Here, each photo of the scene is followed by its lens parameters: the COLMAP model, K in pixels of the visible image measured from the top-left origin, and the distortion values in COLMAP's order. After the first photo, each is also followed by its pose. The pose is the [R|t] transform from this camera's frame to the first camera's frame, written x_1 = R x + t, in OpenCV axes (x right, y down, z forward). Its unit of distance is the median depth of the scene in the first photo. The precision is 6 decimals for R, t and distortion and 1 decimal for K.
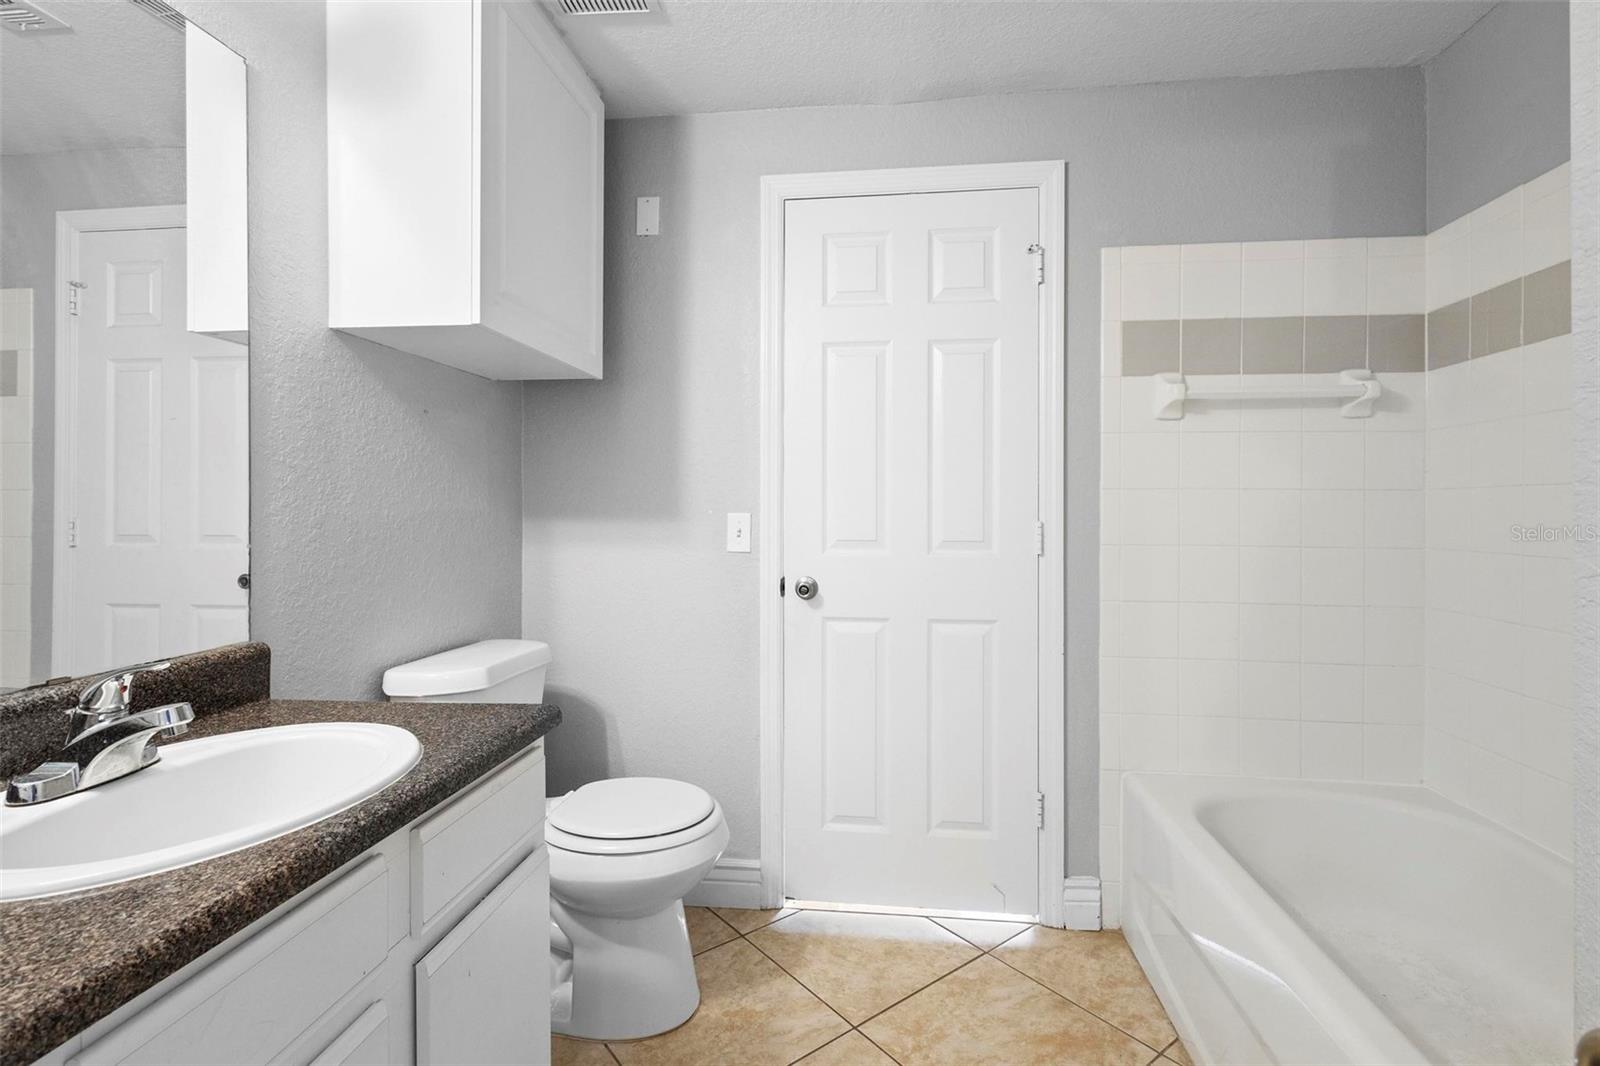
lens RADIAL K [[750.0, 0, 796.3], [0, 750.0, 521.9], [0, 0, 1]] dist [0.011260, -0.000740]
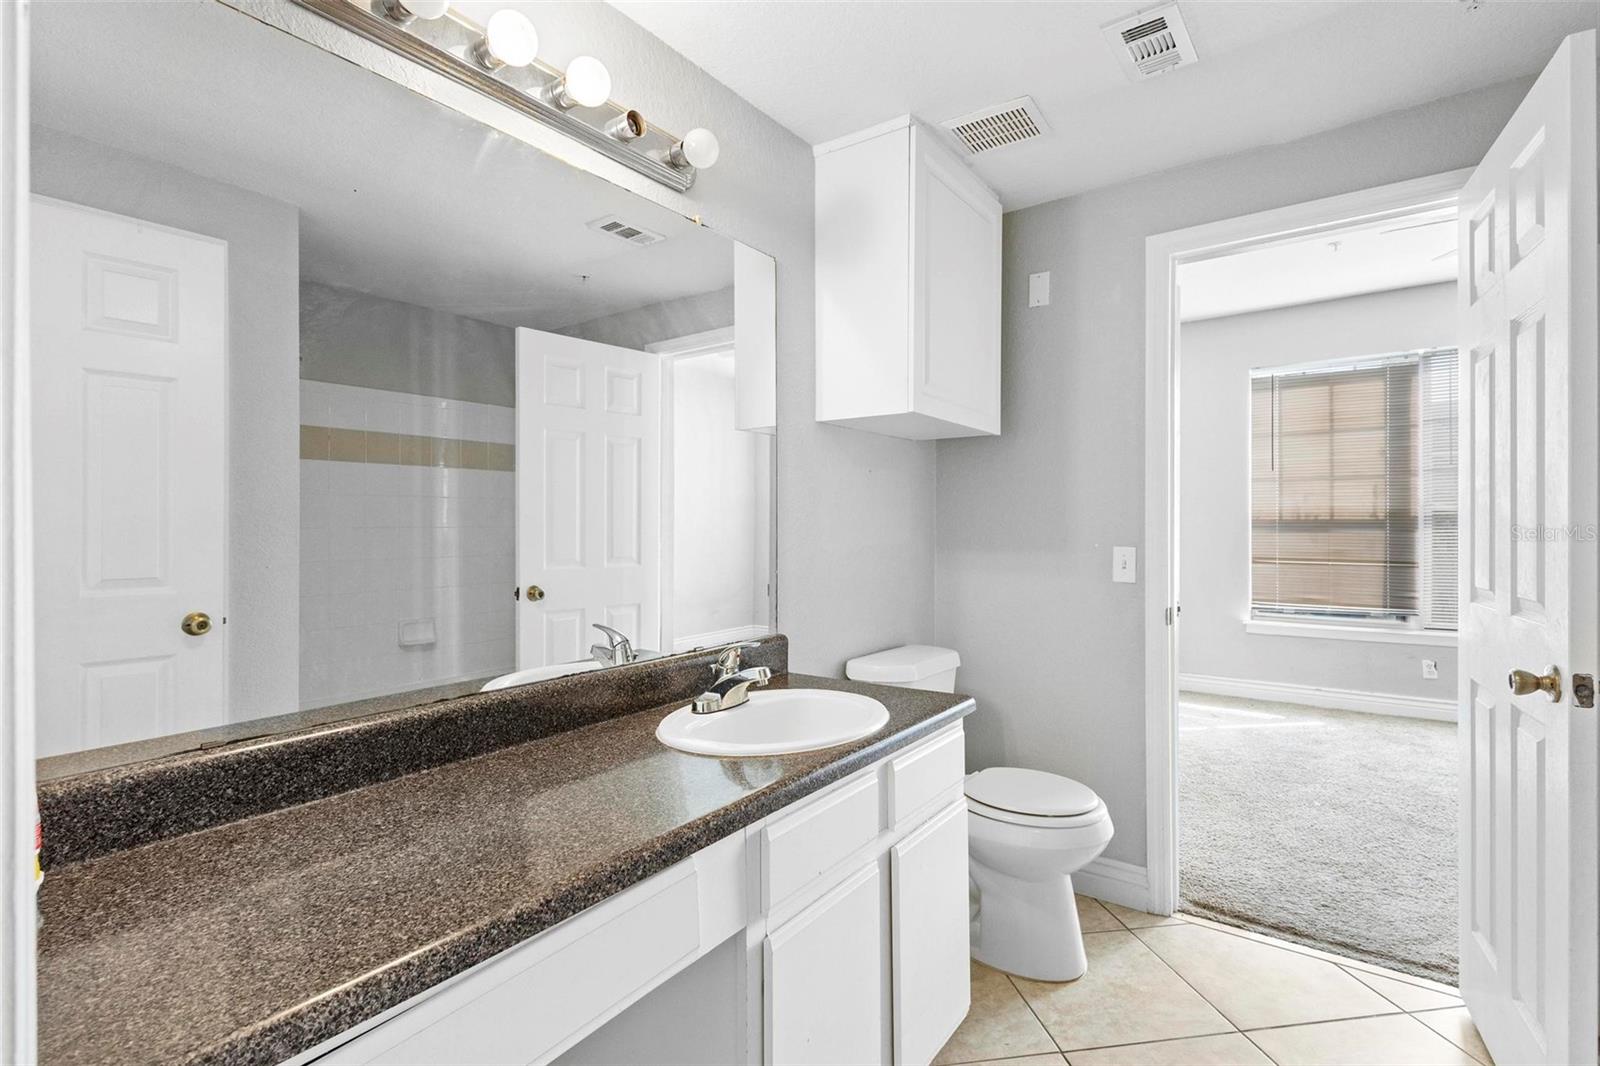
lens RADIAL K [[740.1, 0, 803.6], [0, 740.1, 517.4], [0, 0, 1]] dist [0.012038, -0.003570]
pose [[0.877880, -0.005598, -0.478848, 0.046065], [-0.006855, 0.999682, -0.024255, -0.036847], [0.478832, 0.024576, 0.877563, -0.263659]]
